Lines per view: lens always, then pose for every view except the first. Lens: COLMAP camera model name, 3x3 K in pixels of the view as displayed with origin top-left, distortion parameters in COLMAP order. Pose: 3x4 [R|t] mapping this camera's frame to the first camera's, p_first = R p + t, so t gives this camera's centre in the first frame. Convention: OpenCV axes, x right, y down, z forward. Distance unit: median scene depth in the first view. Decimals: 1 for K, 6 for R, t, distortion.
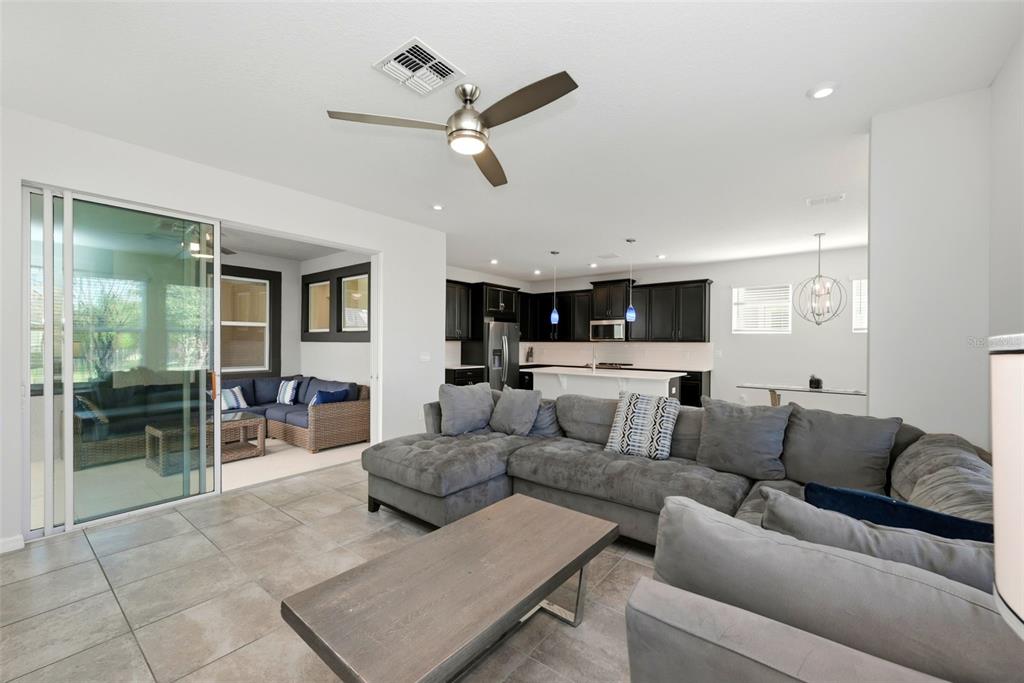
lens RADIAL K [[412.9, 0, 512.0], [0, 412.9, 341.5], [0, 0, 1]] dist [-0.000106, 0.000003]
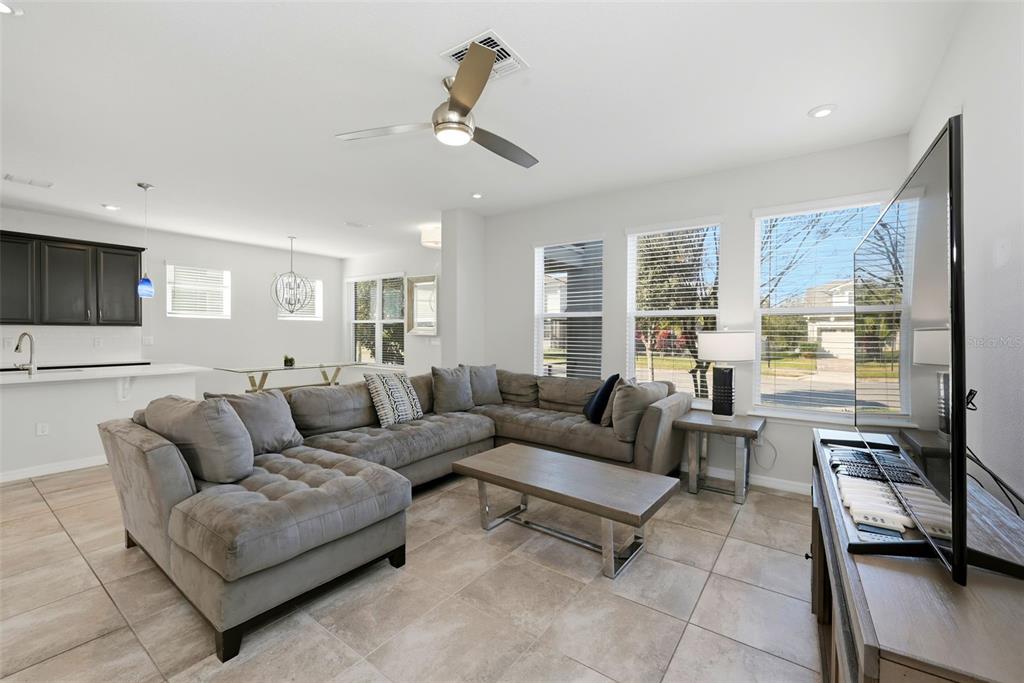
lens RADIAL K [[433.4, 0, 515.3], [0, 433.4, 329.1], [0, 0, 1]] dist [0.000528, 0.000021]
pose [[-0.032649, -0.002217, 0.999464, -0.383591], [-0.011646, 0.999930, 0.001837, -0.002403], [-0.999399, -0.011579, -0.032672, 0.283990]]
